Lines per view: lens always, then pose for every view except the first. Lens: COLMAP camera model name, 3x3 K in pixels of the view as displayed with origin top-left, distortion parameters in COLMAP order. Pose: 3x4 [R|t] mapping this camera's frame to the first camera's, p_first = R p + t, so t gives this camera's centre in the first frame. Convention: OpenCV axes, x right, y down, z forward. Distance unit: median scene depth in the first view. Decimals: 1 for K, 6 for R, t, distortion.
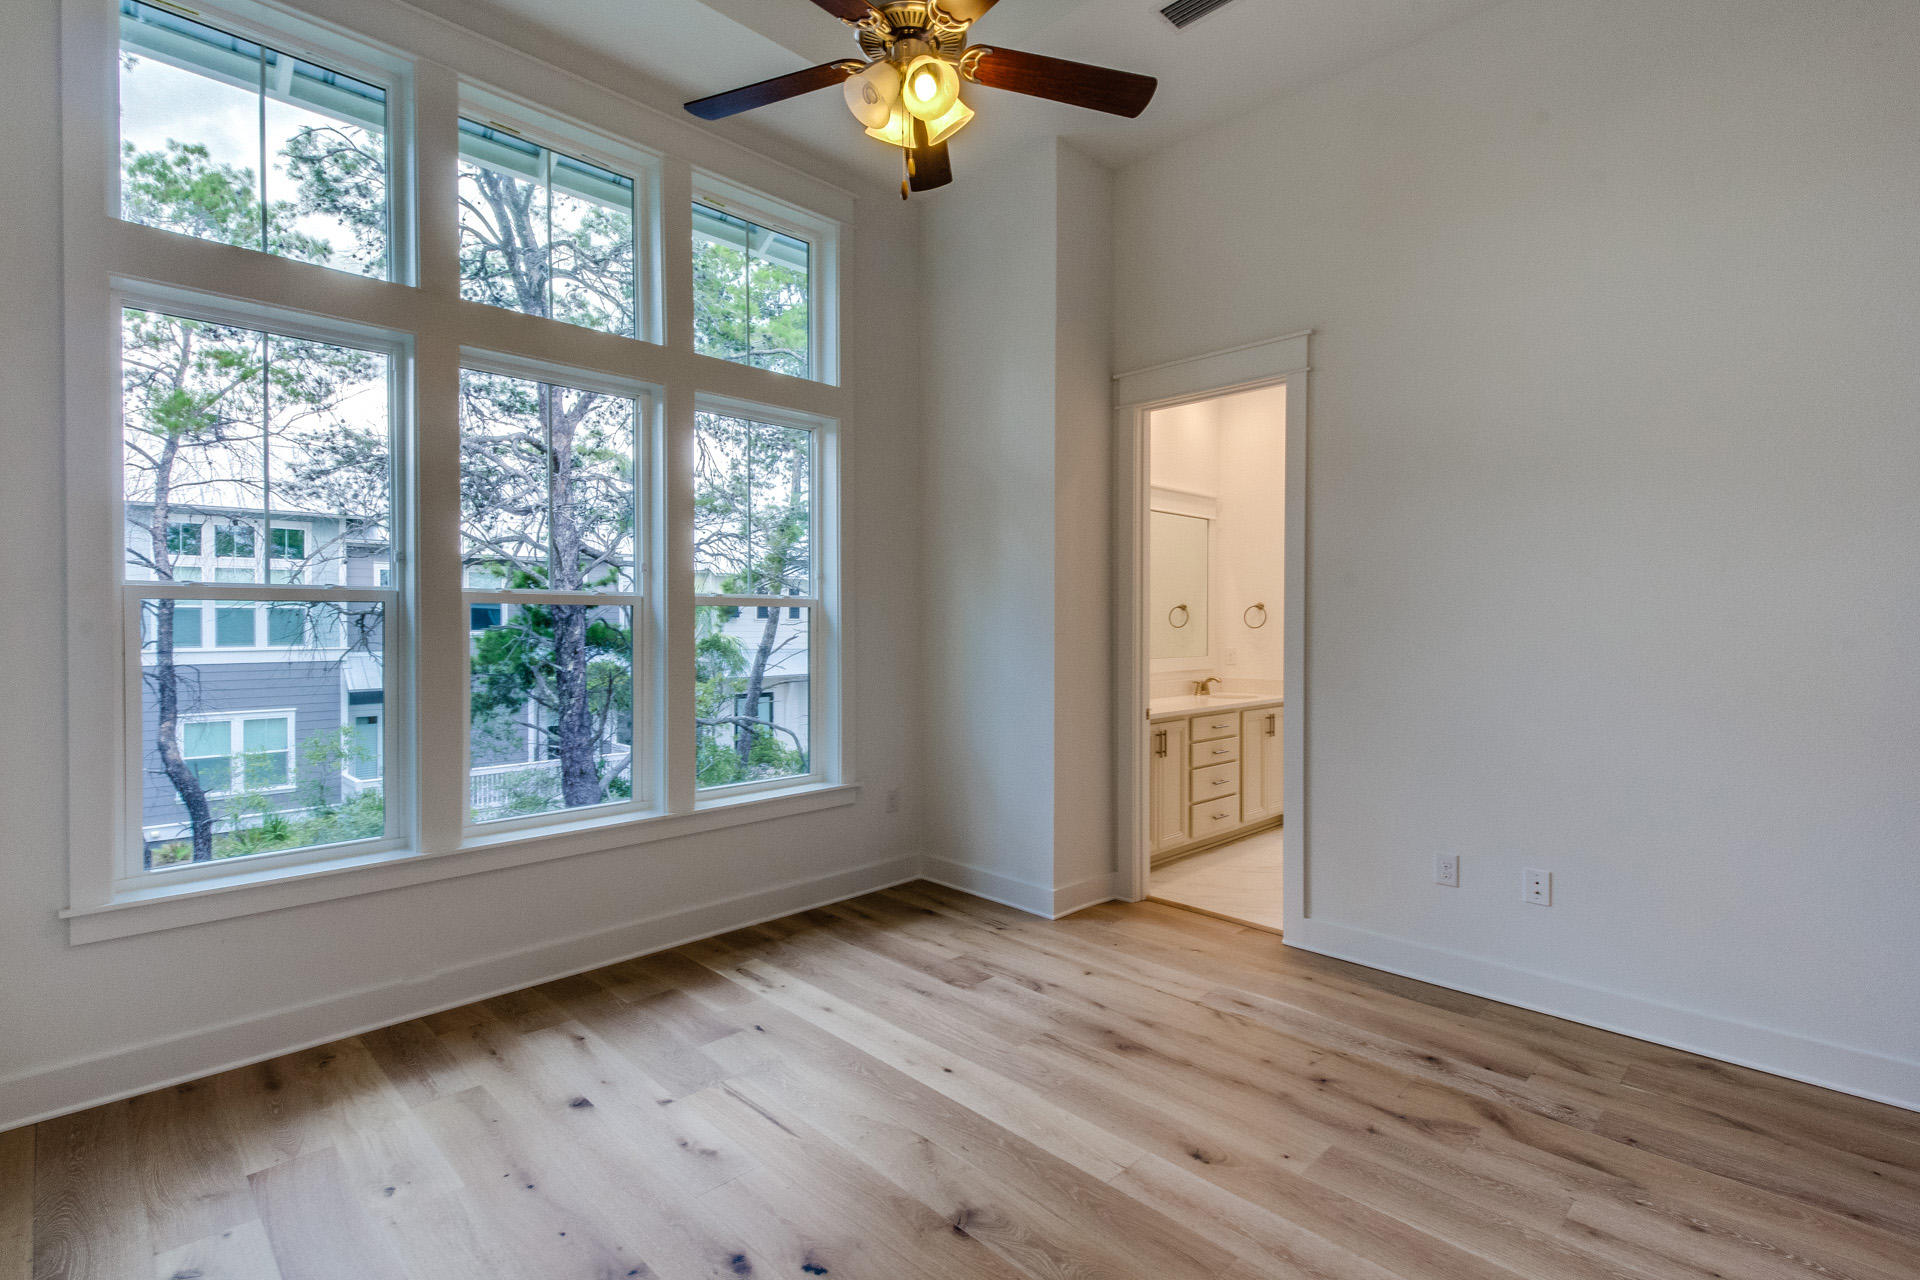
lens RADIAL K [[896.8, 0, 943.8], [0, 896.8, 632.7], [0, 0, 1]] dist [0.003302, -0.001479]
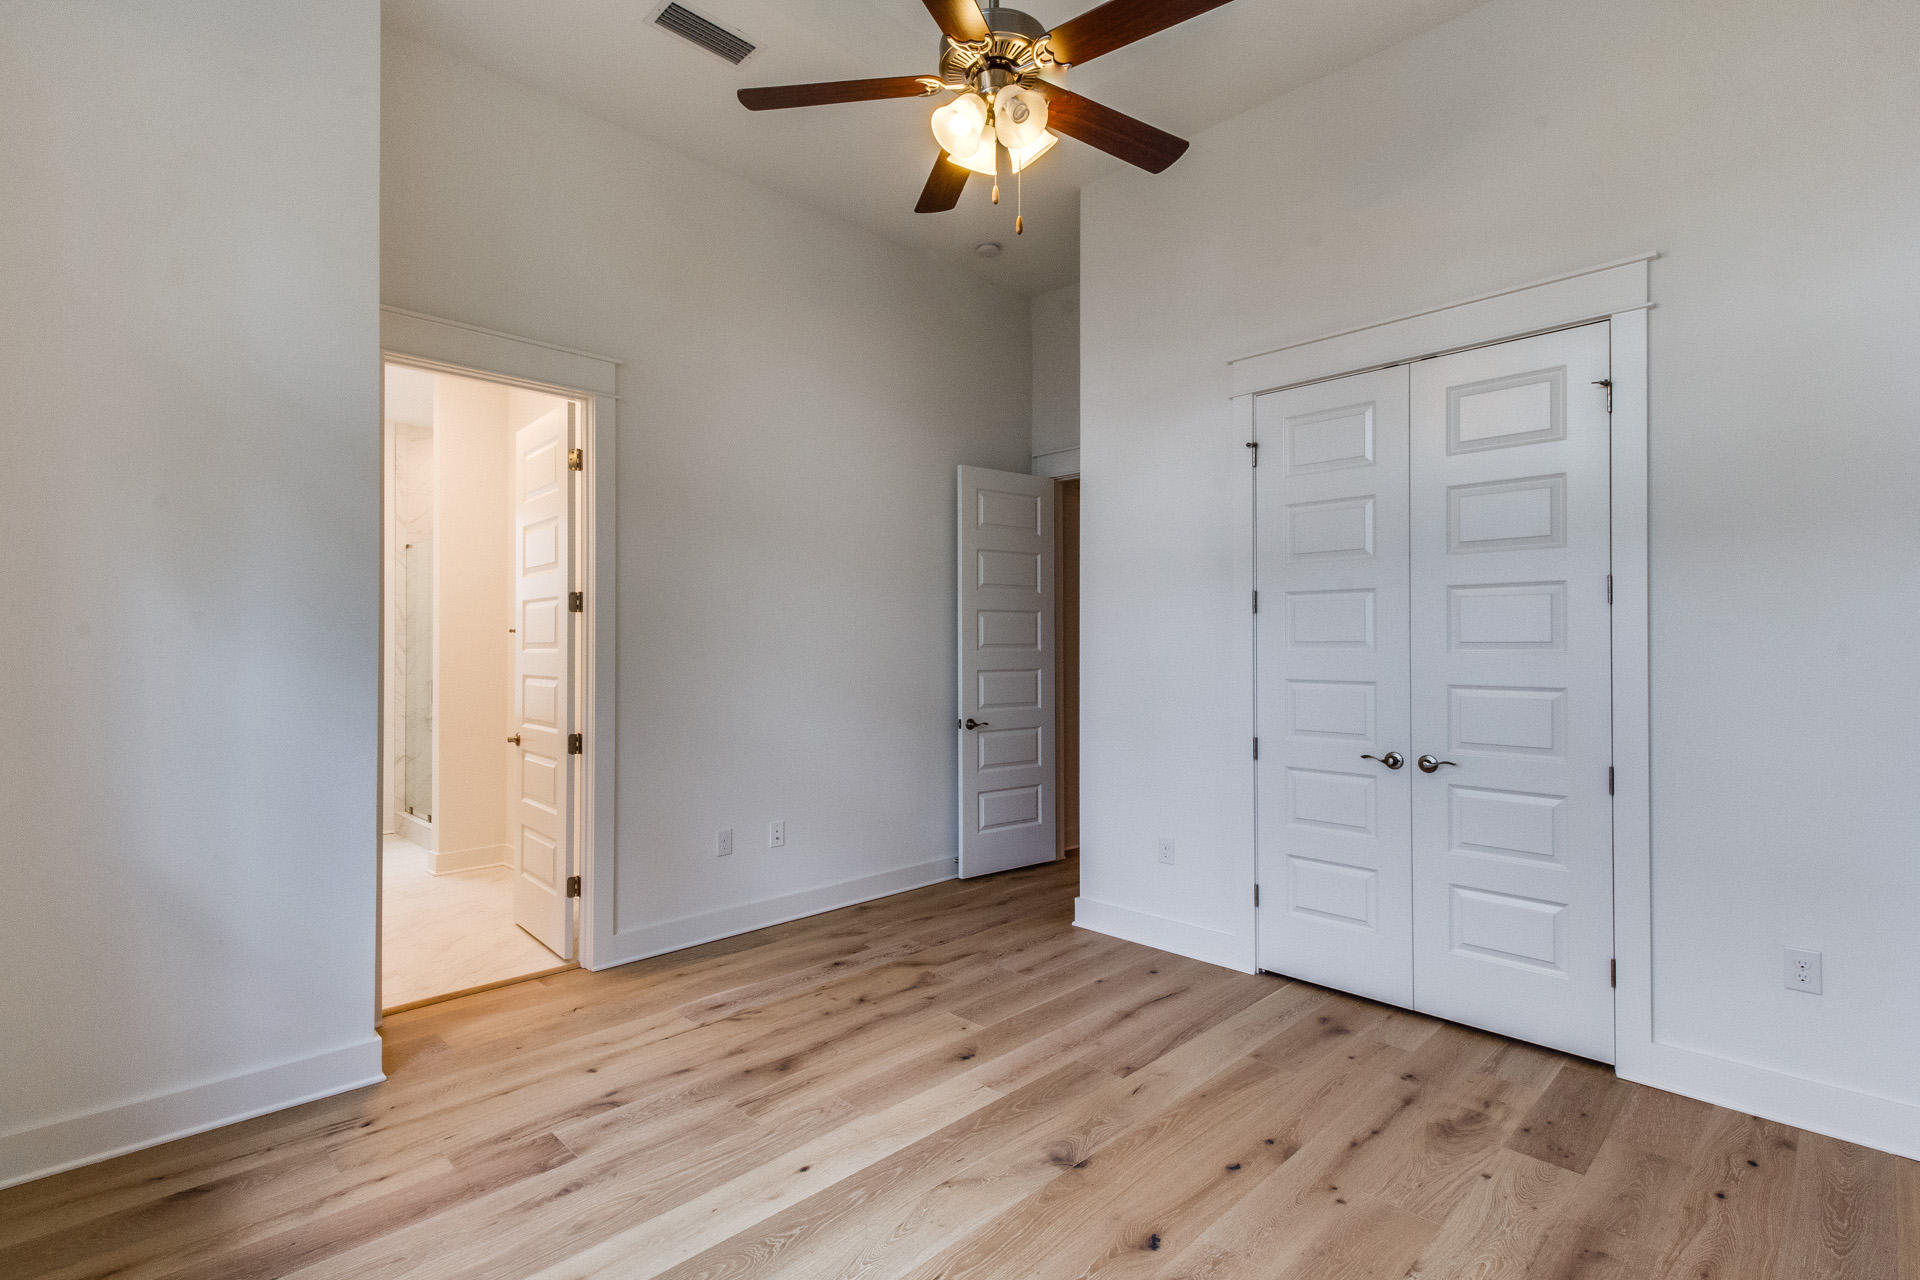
lens RADIAL K [[896.8, 0, 947.6], [0, 896.8, 639.5], [0, 0, 1]] dist [0.003302, -0.001479]
pose [[0.005602, 0.003182, 0.999979, -0.778406], [0.014577, 0.999888, -0.003264, -0.009149], [-0.999878, 0.014595, 0.005555, 0.782209]]
